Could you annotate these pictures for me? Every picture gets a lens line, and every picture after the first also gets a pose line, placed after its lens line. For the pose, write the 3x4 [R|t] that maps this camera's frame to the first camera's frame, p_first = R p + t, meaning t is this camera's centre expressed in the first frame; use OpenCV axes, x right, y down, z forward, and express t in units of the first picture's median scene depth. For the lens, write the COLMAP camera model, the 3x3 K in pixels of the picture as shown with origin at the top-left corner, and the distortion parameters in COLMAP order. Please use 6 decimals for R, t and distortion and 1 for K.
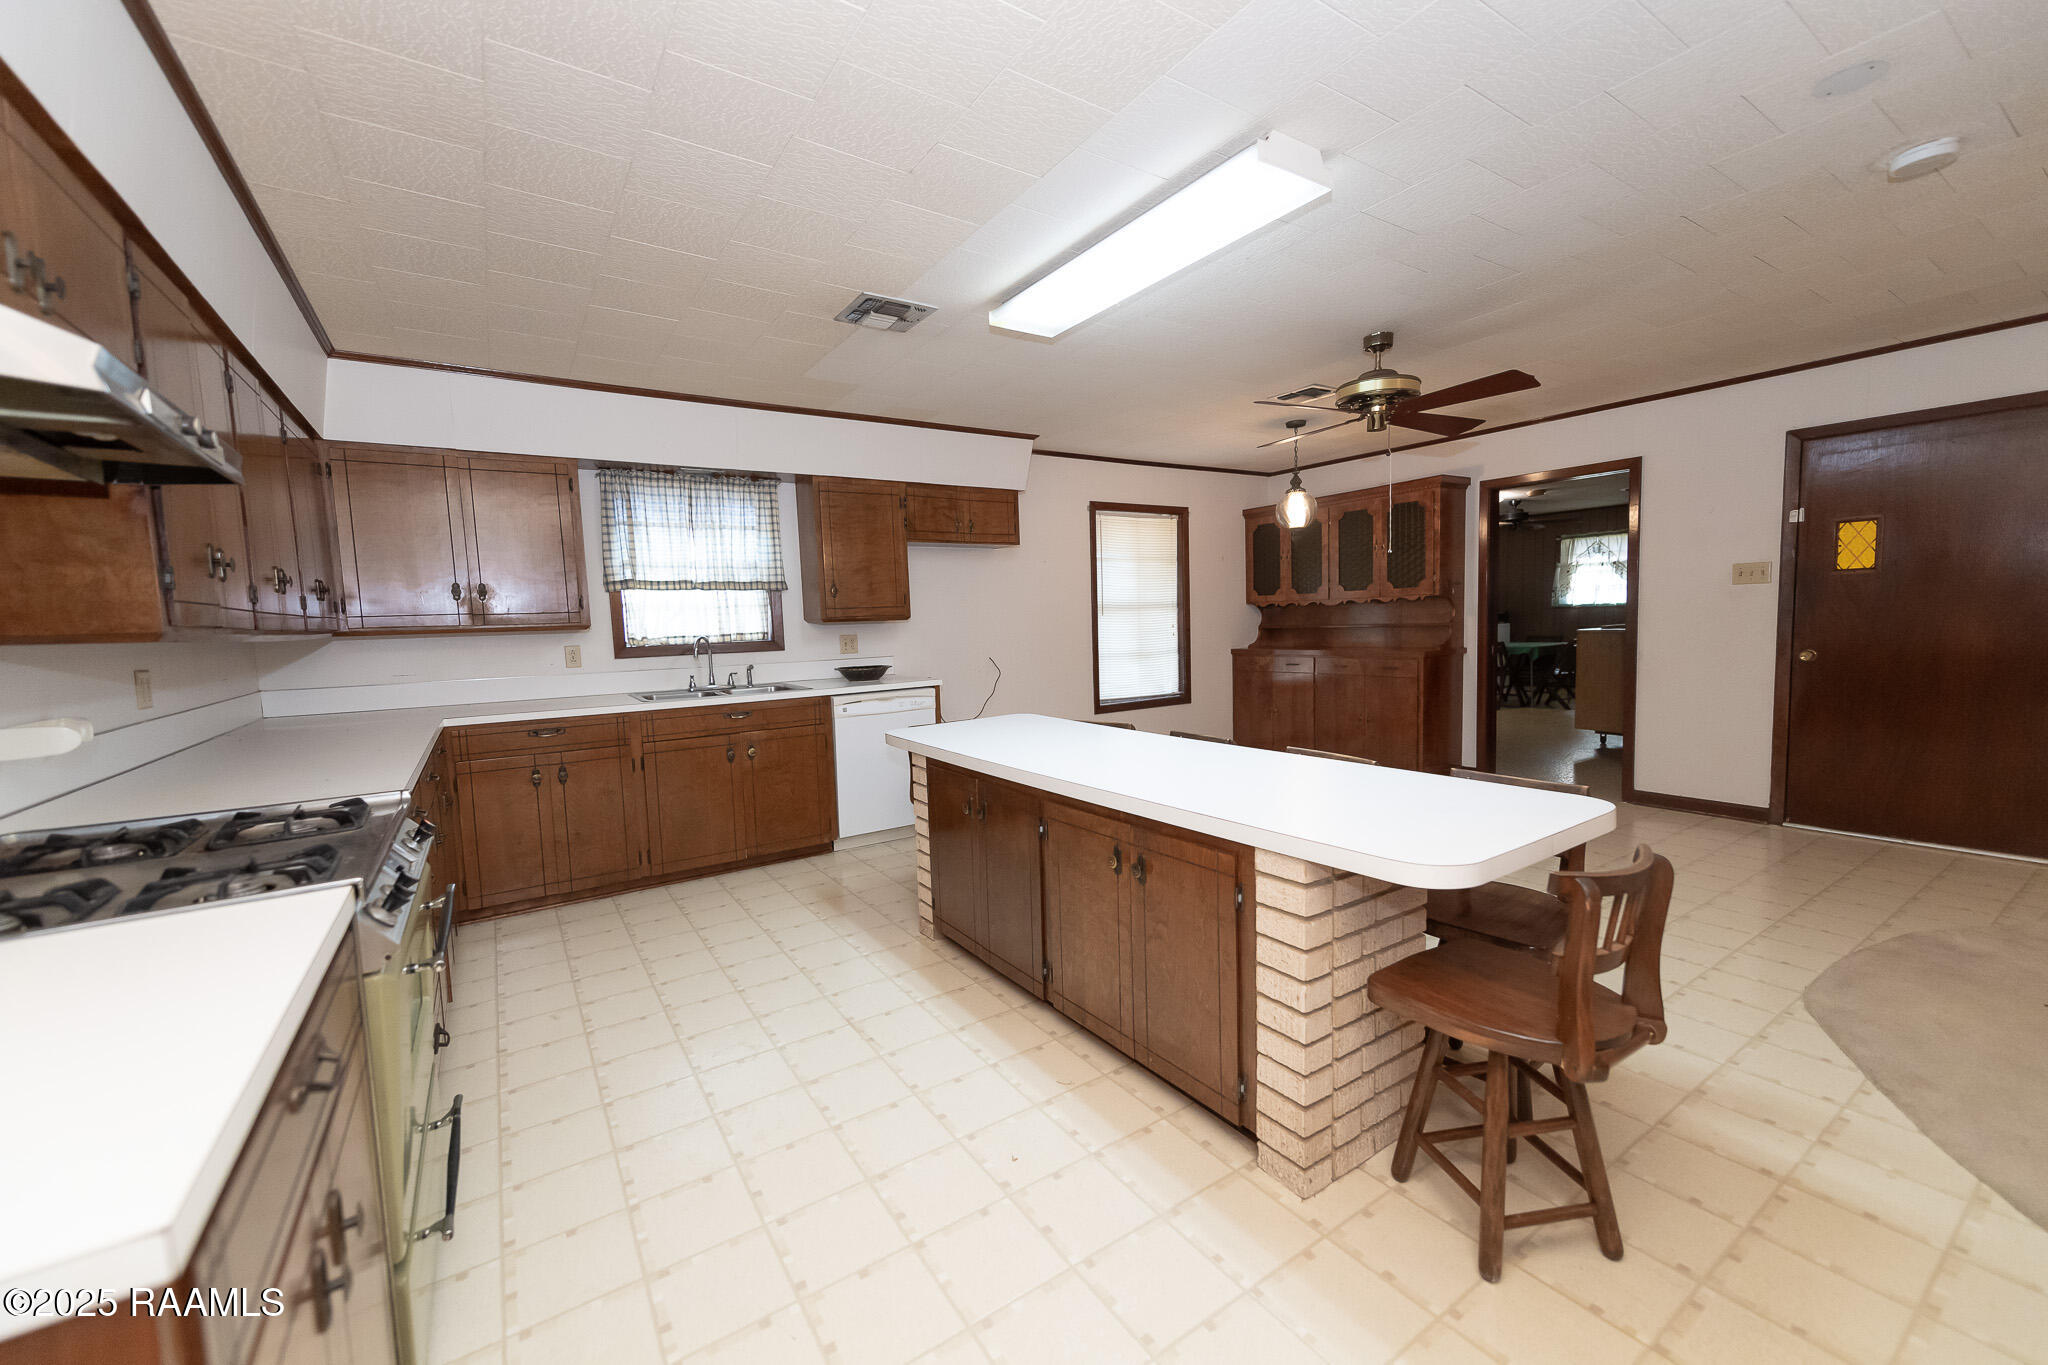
lens RADIAL K [[808.9, 0, 1018.5], [0, 808.9, 686.1], [0, 0, 1]] dist [-0.003587, -0.000334]
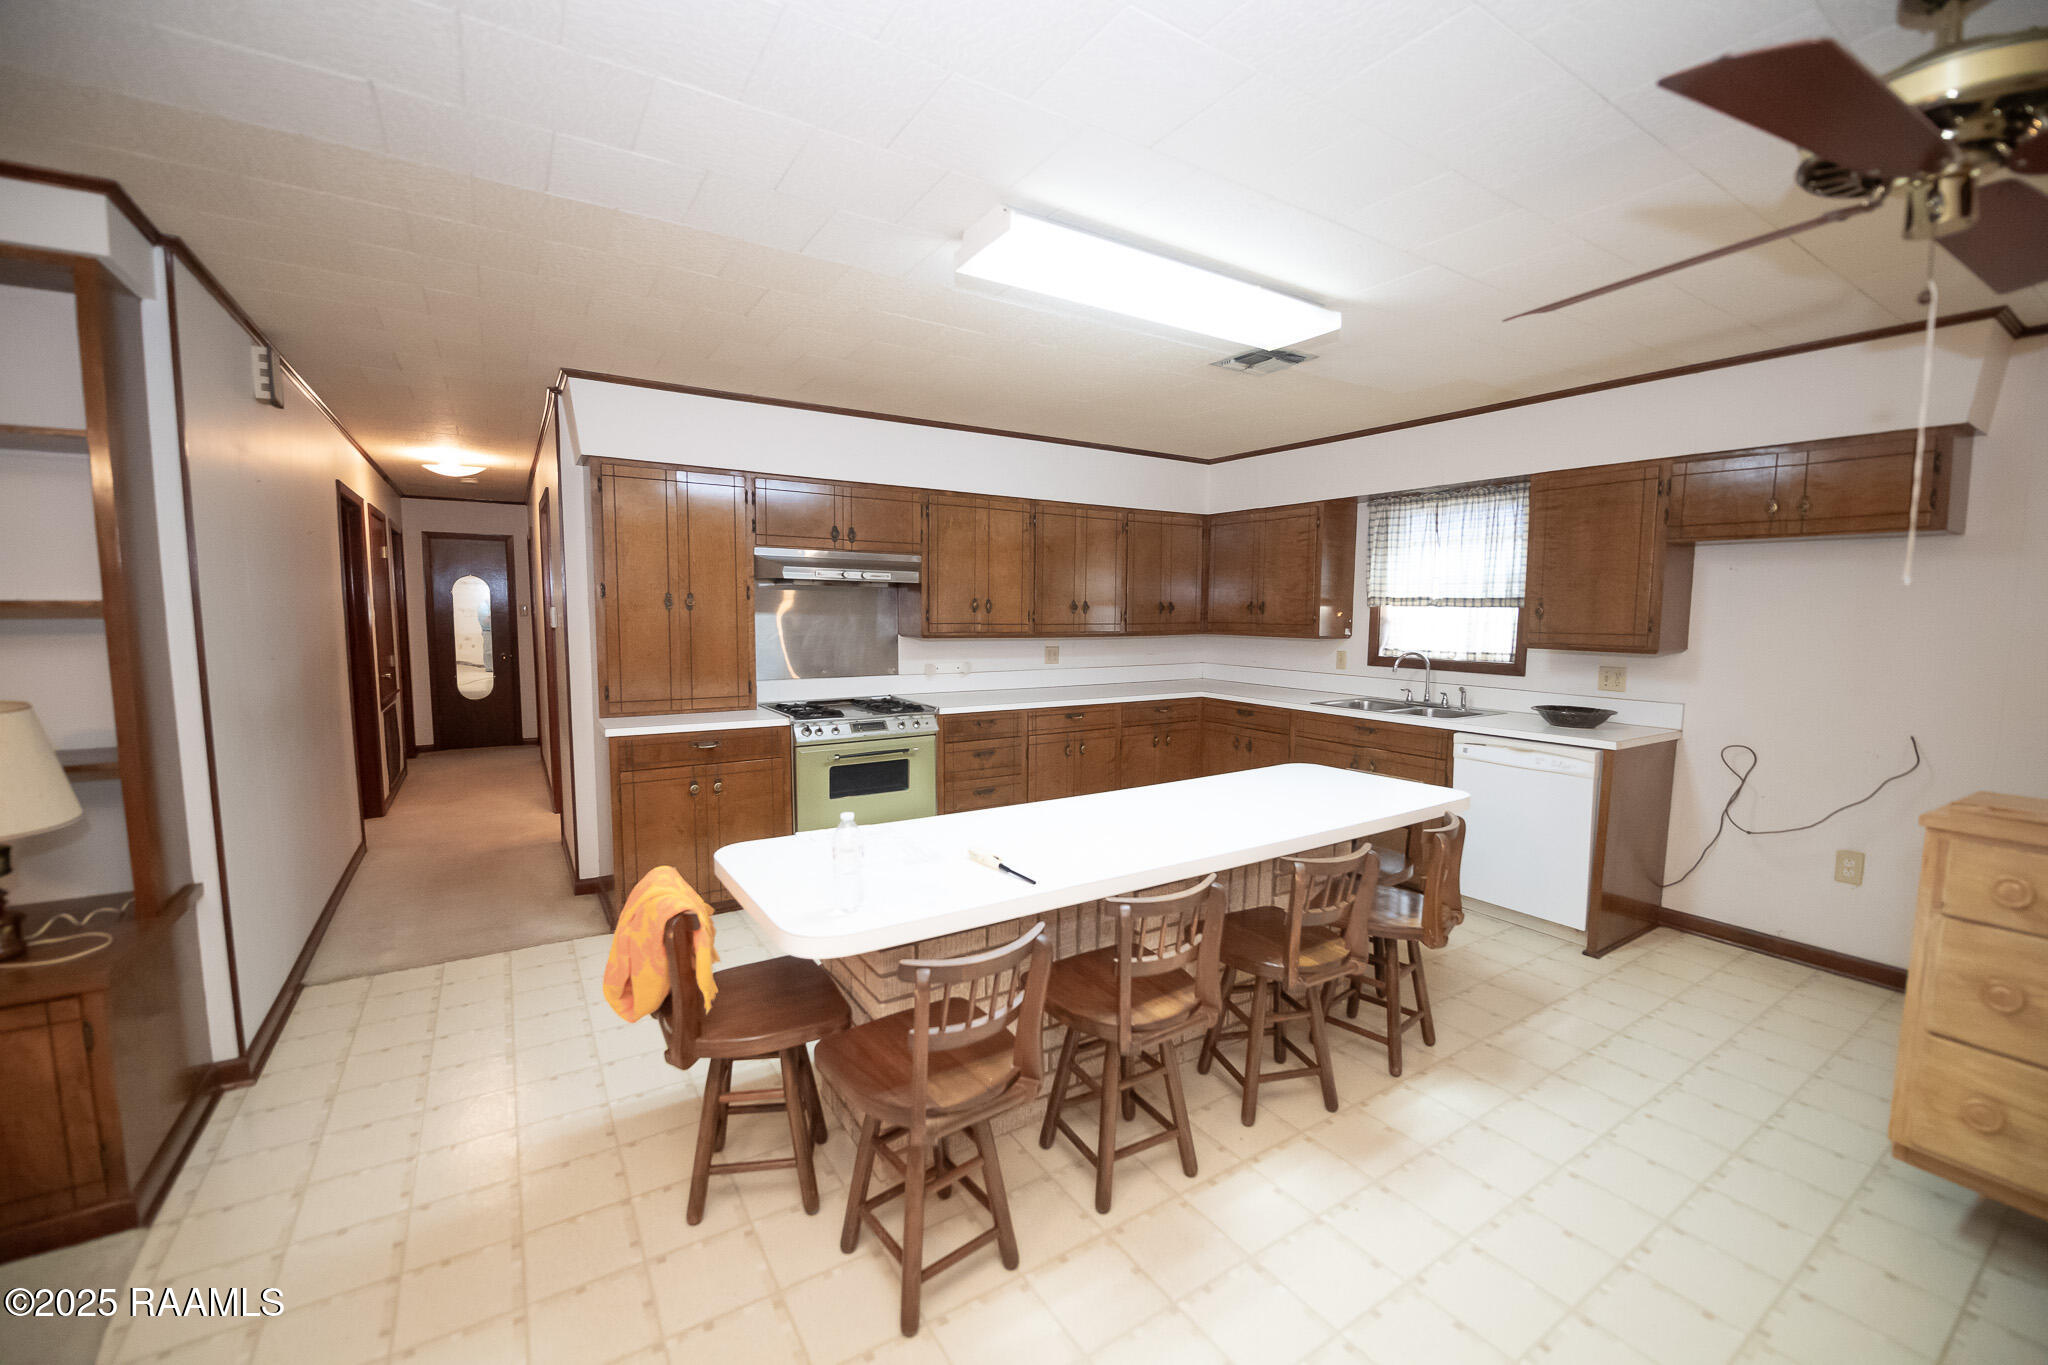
lens RADIAL K [[808.9, 0, 1015.5], [0, 808.9, 669.3], [0, 0, 1]] dist [-0.003587, -0.000334]
pose [[0.001662, 0.103443, -0.994634, 0.623760], [-0.094085, 0.990239, 0.102829, -0.097334], [0.995563, 0.093410, 0.011378, 0.482035]]
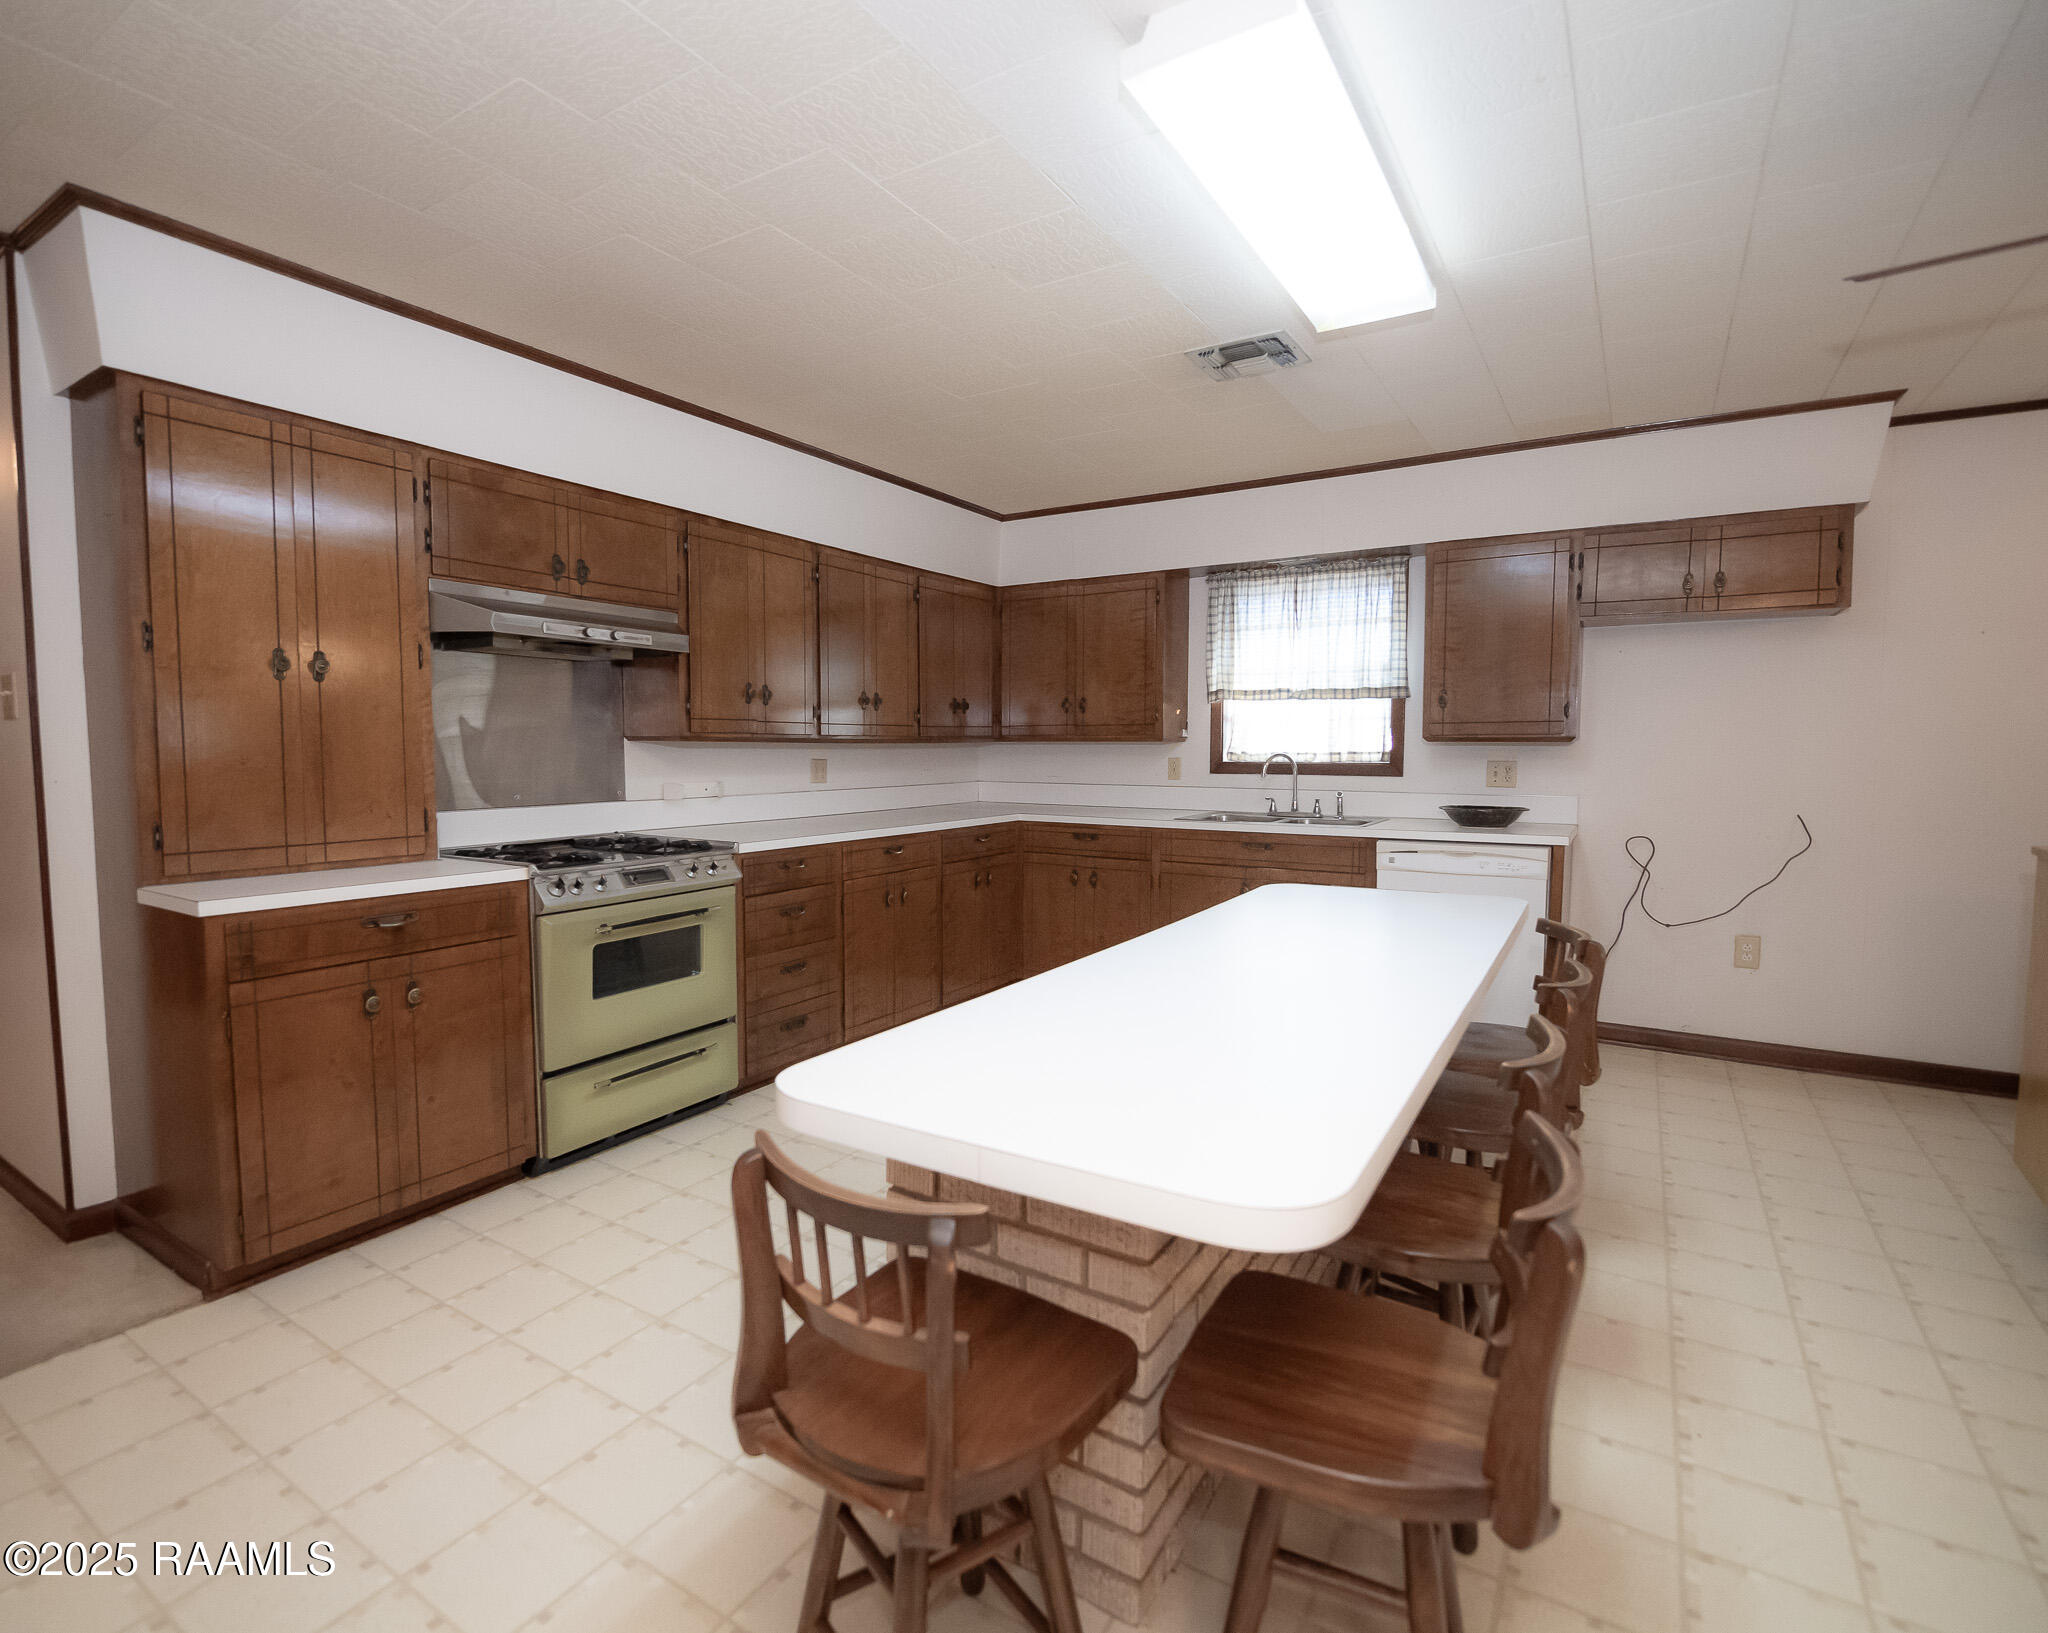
lens RADIAL K [[1019.4, 0, 952.3], [0, 1019.4, 804.4], [0, 0, 1]] dist [0.002065, -0.002463]
pose [[0.400293, 0.084095, -0.912520, 0.460228], [-0.090721, 0.994525, 0.051856, -0.031970], [0.911885, 0.062027, 0.405731, 0.239987]]
